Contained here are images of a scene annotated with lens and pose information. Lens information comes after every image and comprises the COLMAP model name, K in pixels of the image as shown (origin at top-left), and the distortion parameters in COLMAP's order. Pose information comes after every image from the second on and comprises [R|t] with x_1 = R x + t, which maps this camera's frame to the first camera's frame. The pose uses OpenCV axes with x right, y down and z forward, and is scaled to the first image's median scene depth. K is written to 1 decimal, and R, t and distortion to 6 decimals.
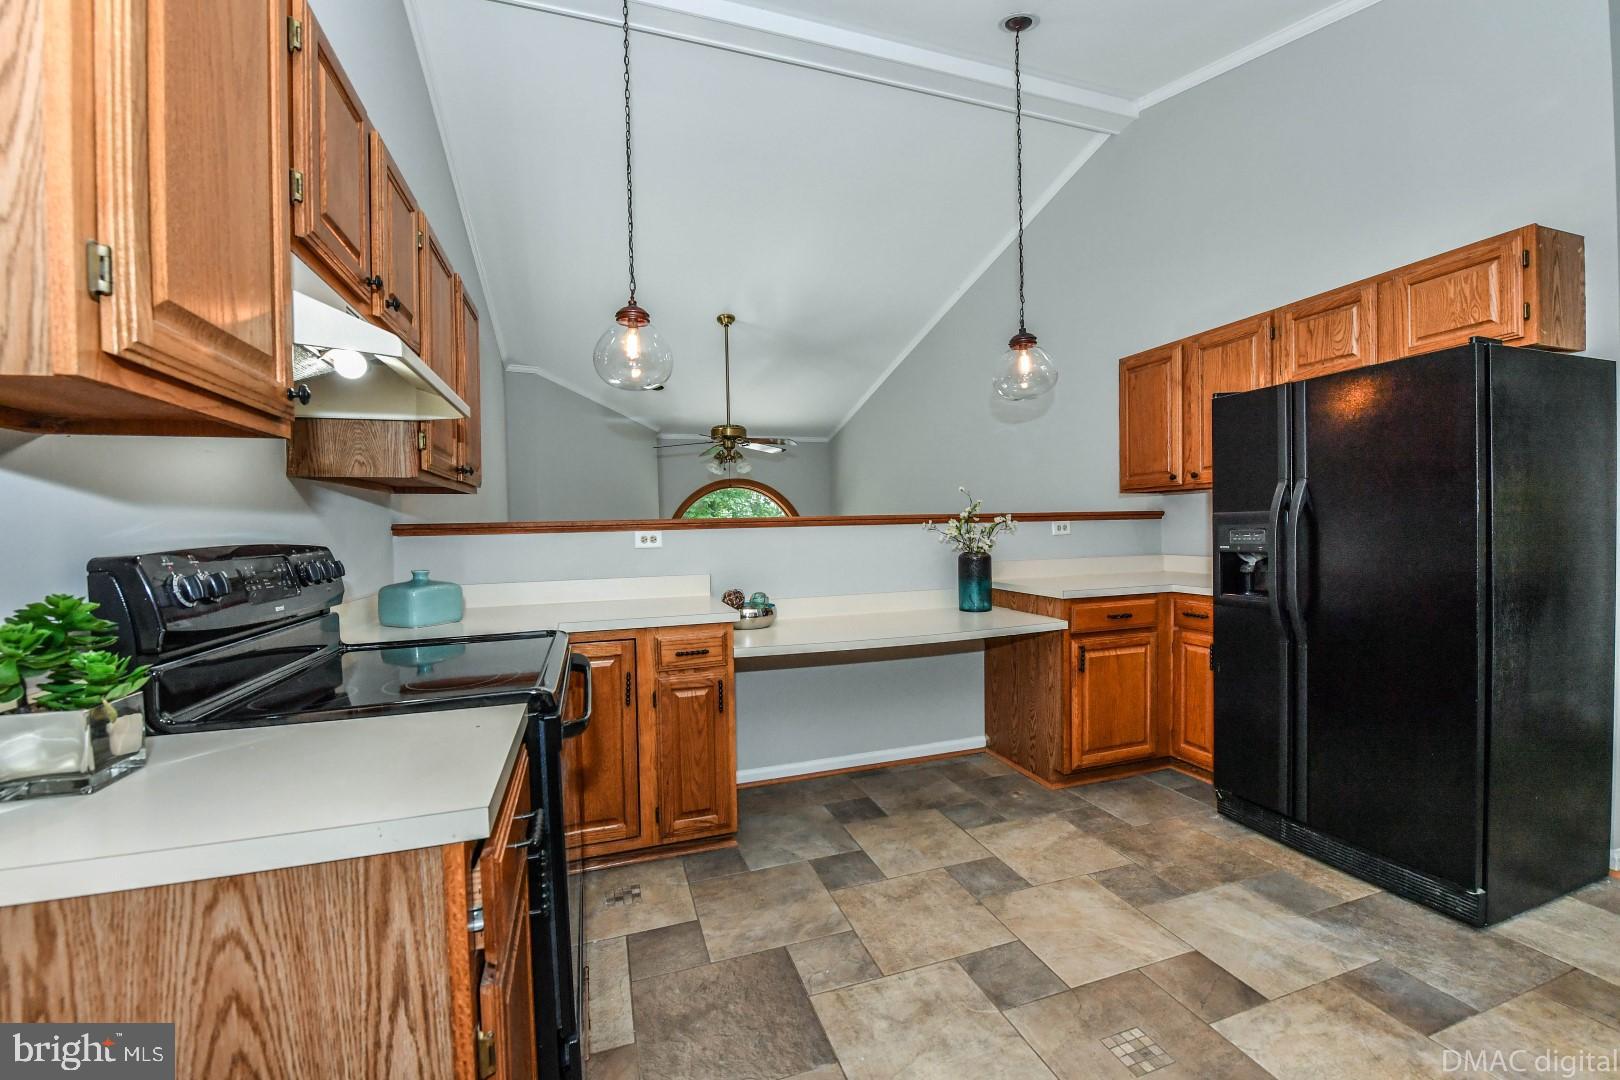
lens RADIAL K [[638.5, 0, 806.8], [0, 638.5, 529.3], [0, 0, 1]] dist [-0.018923, -0.000012]
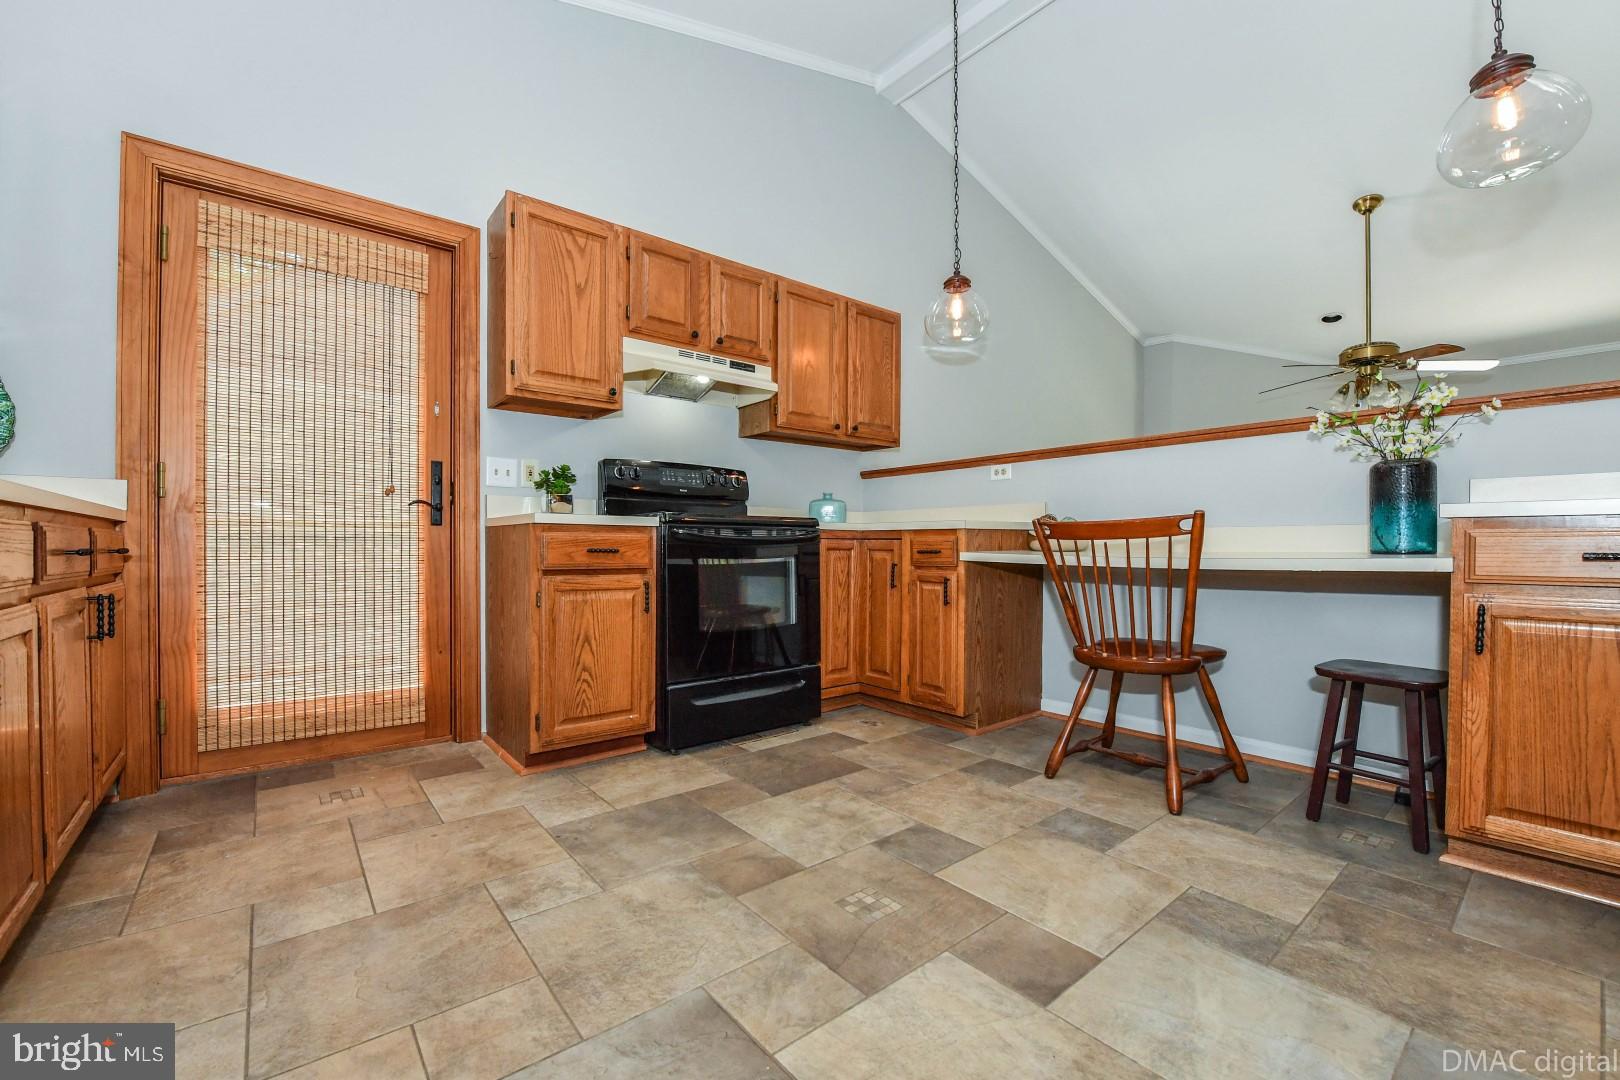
lens RADIAL K [[659.2, 0, 812.1], [0, 659.2, 544.5], [0, 0, 1]] dist [-0.020834, -0.000159]
pose [[0.363332, 0.020307, -0.931439, 0.950007], [-0.014124, 0.999768, 0.016287, 0.171705], [0.931553, 0.007238, 0.363534, 0.361728]]
